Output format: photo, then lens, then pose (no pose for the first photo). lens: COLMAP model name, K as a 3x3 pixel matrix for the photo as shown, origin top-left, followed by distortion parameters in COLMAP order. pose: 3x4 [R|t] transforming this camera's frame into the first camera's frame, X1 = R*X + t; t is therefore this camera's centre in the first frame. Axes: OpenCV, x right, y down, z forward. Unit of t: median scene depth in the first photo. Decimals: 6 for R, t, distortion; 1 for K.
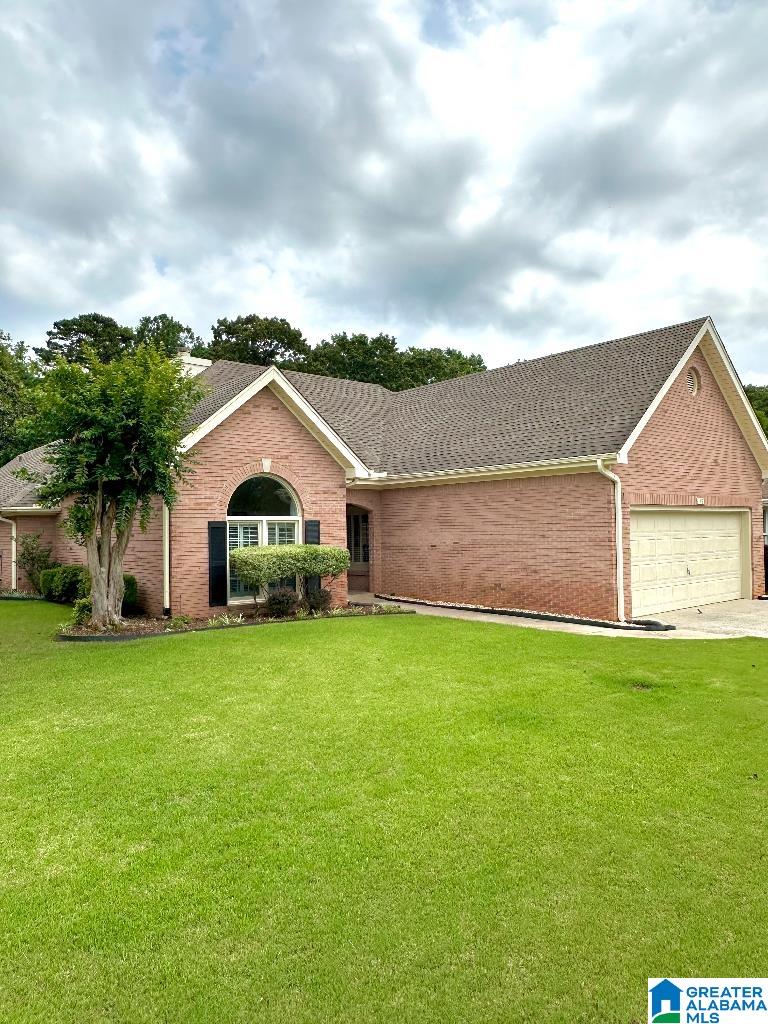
lens RADIAL K [[686.1, 0, 384.0], [0, 686.1, 512.0], [0, 0, 1]] dist [-0.023597, -0.000396]
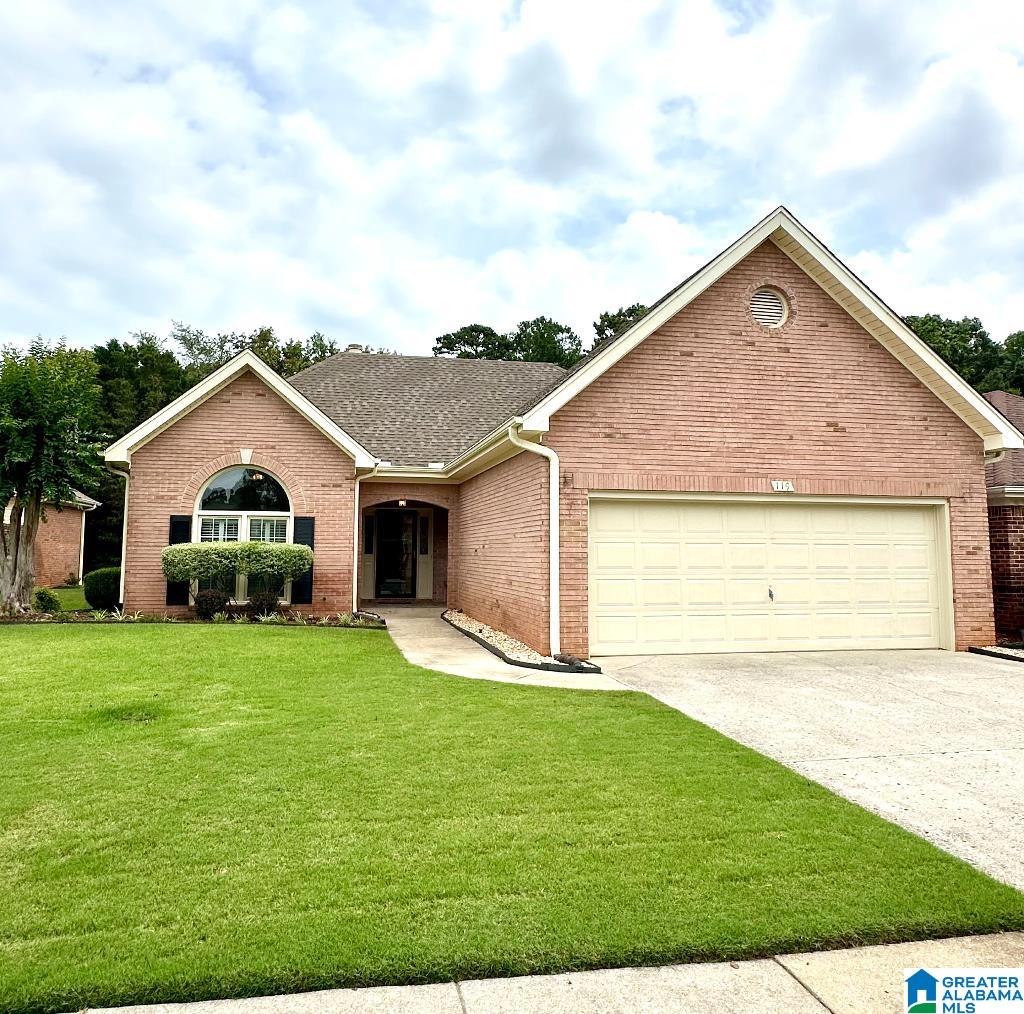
lens RADIAL K [[774.6, 0, 510.4], [0, 774.6, 474.0], [0, 0, 1]] dist [-0.002984, -0.001879]
pose [[0.879451, -0.029969, -0.475045, 0.562444], [-0.005978, 0.997242, -0.073980, 0.027463], [0.475952, 0.067902, 0.876846, 0.222497]]
